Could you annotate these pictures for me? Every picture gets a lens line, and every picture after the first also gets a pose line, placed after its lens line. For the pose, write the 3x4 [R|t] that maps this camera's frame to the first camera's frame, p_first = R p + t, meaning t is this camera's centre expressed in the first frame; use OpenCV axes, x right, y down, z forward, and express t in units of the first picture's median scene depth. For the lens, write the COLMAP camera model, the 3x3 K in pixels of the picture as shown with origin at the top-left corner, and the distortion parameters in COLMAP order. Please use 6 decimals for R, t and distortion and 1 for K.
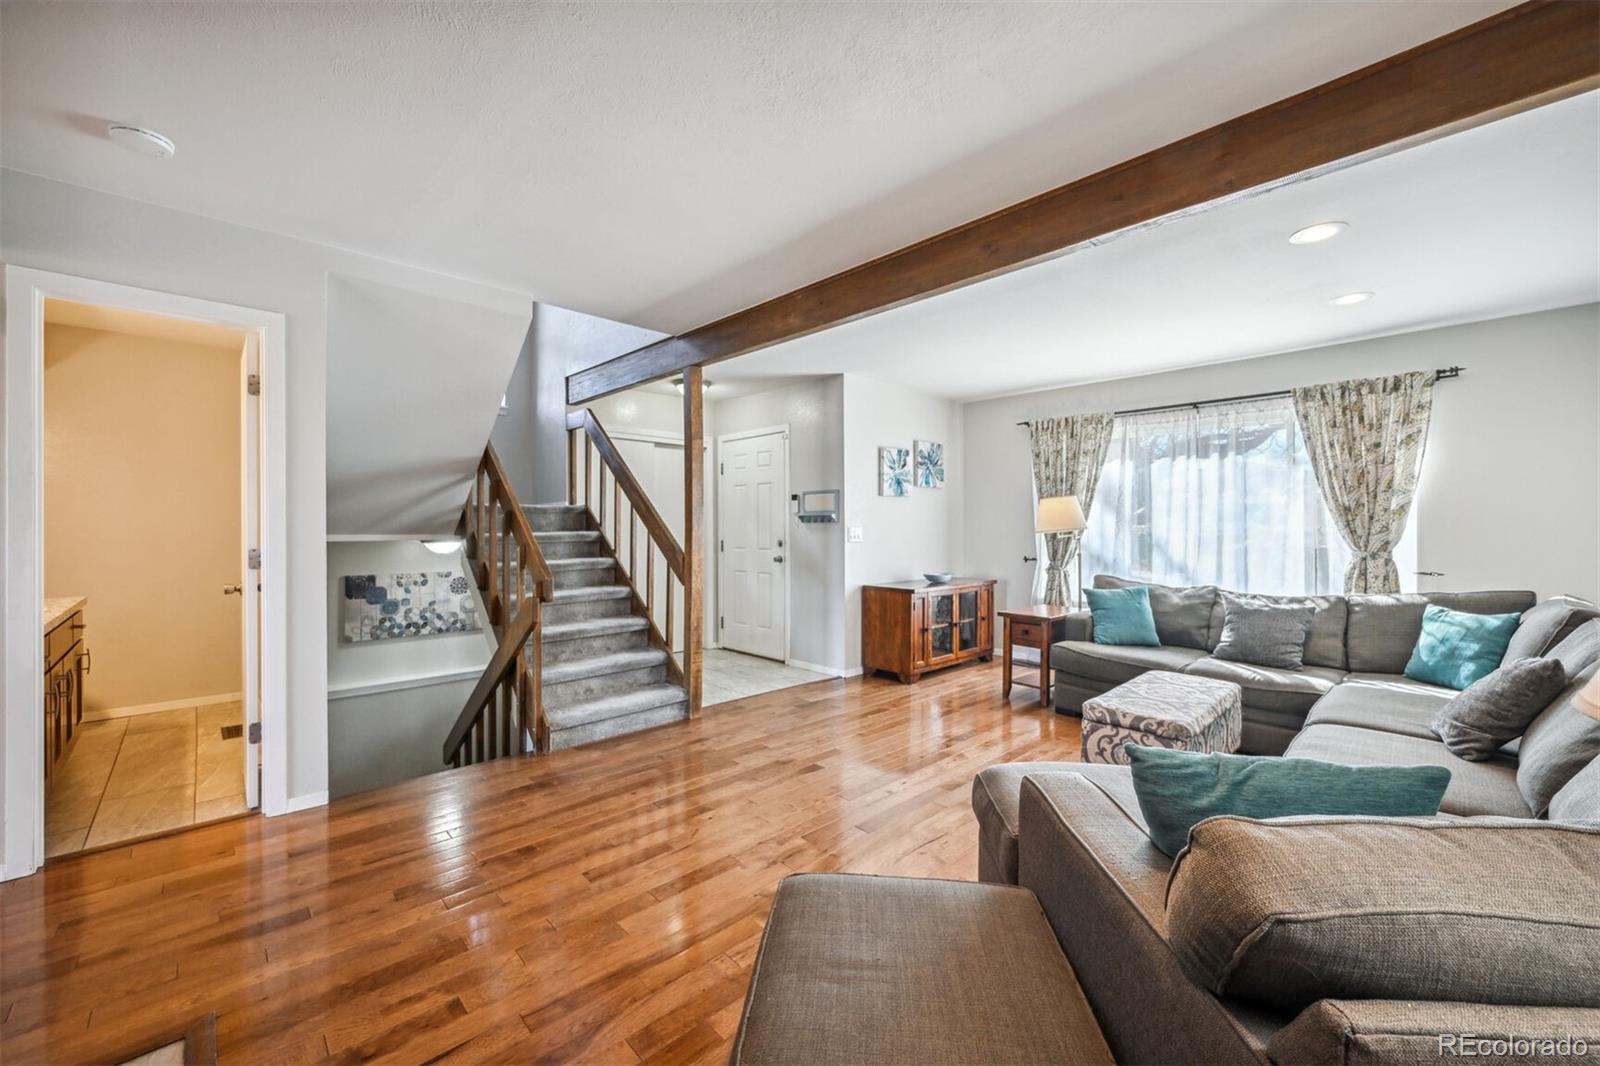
lens RADIAL K [[641.0, 0, 798.7], [0, 641.0, 524.8], [0, 0, 1]] dist [-0.001241, -0.000473]
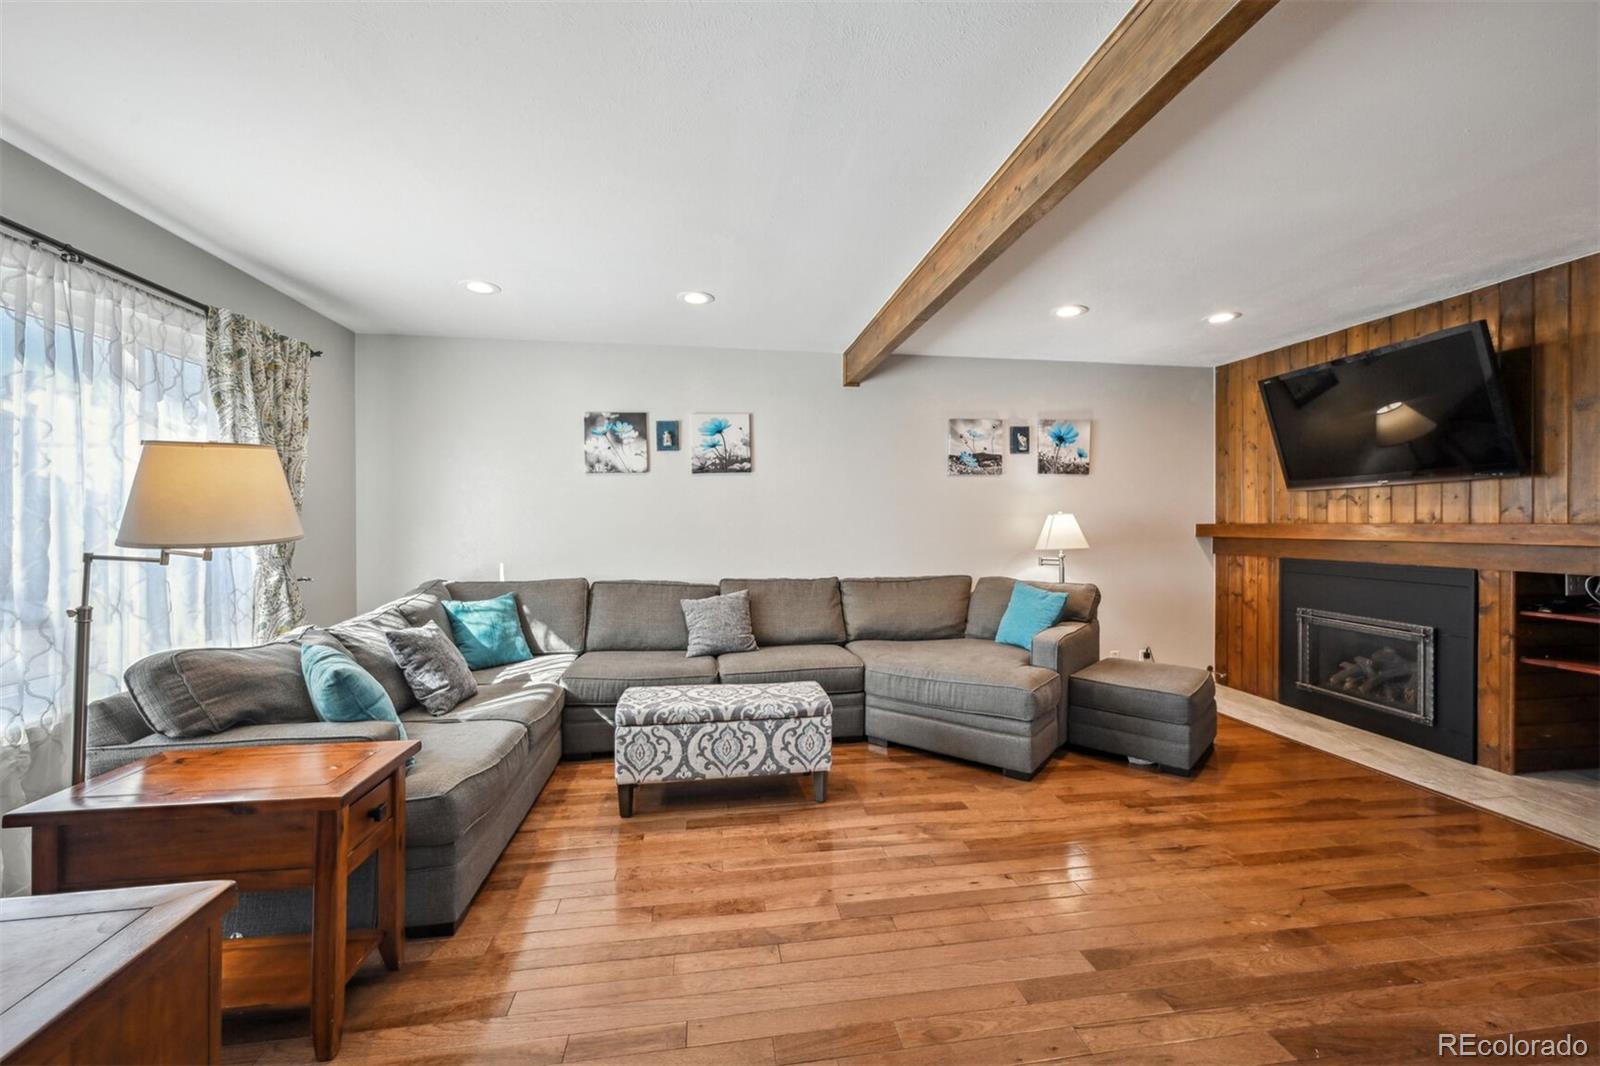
lens RADIAL K [[641.0, 0, 798.7], [0, 641.0, 524.8], [0, 0, 1]] dist [-0.001241, -0.000473]
pose [[-0.819580, -0.003742, 0.572952, -0.081568], [-0.005129, 0.999987, -0.000806, 0.000972], [-0.572942, -0.003600, -0.819588, 1.659838]]
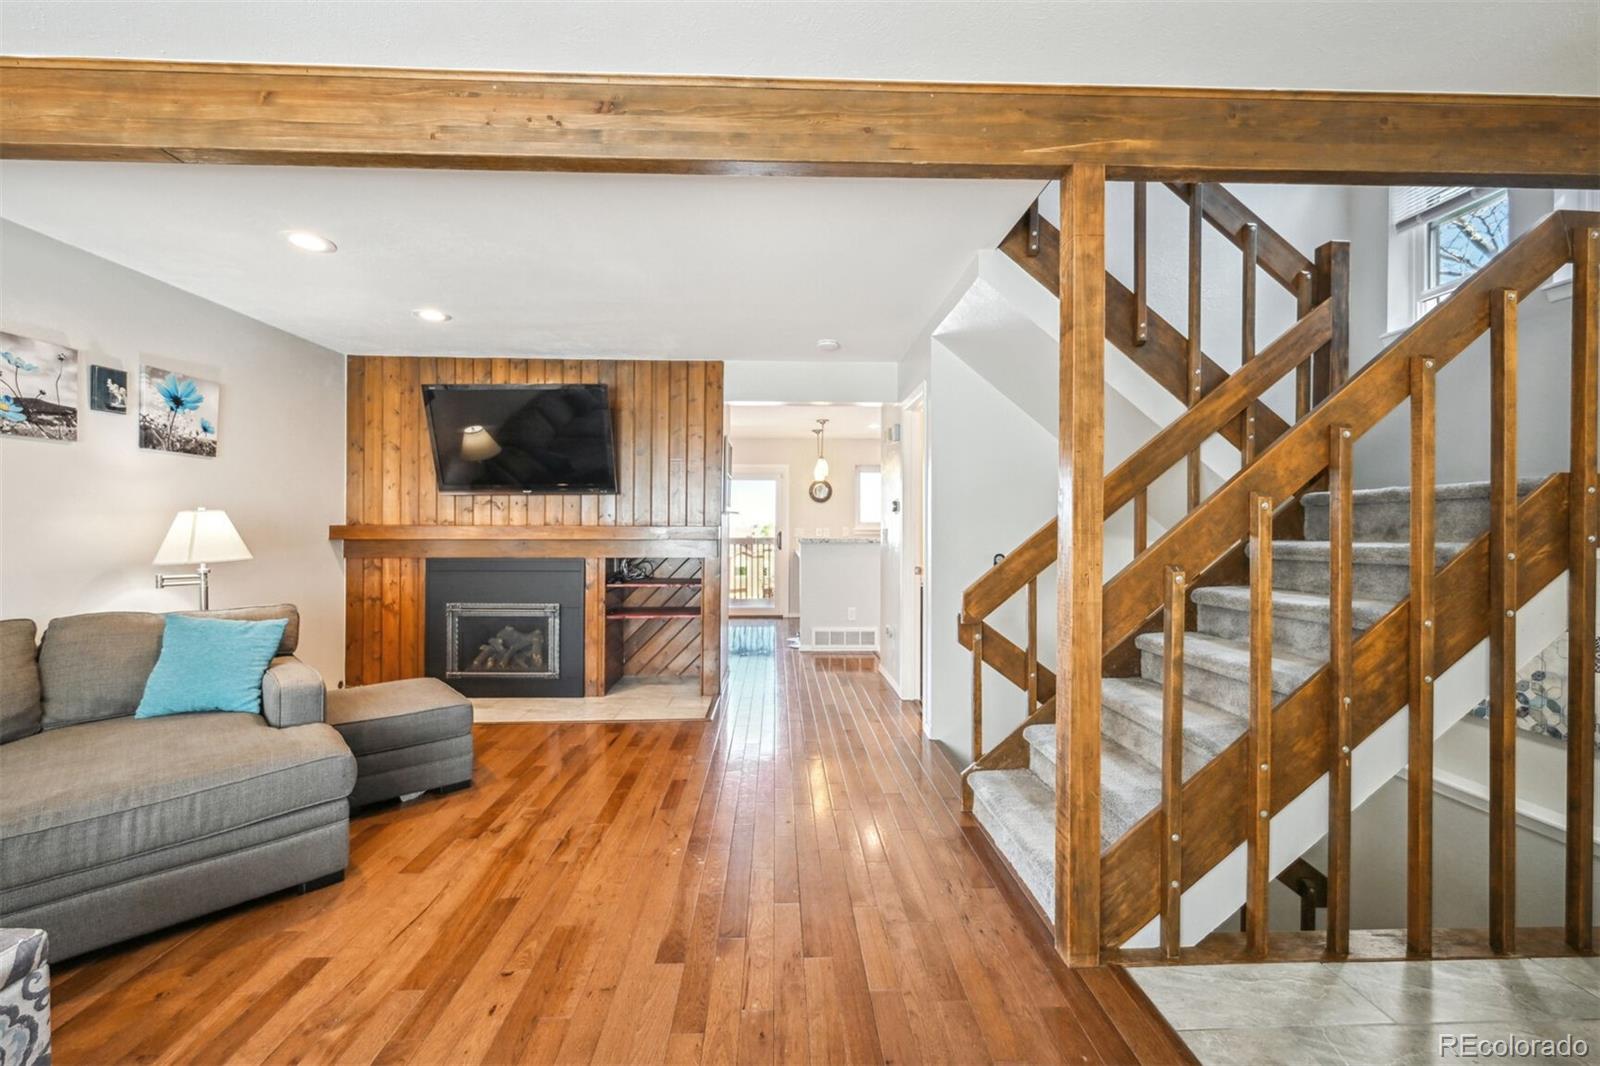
lens RADIAL K [[633.2, 0, 803.9], [0, 633.2, 525.5], [0, 0, 1]] dist [-0.000443, -0.000078]
pose [[-0.656090, -0.005351, -0.754664, 0.383986], [-0.000347, 0.999977, -0.006790, 0.001908], [0.754683, -0.004193, -0.656076, 1.502721]]
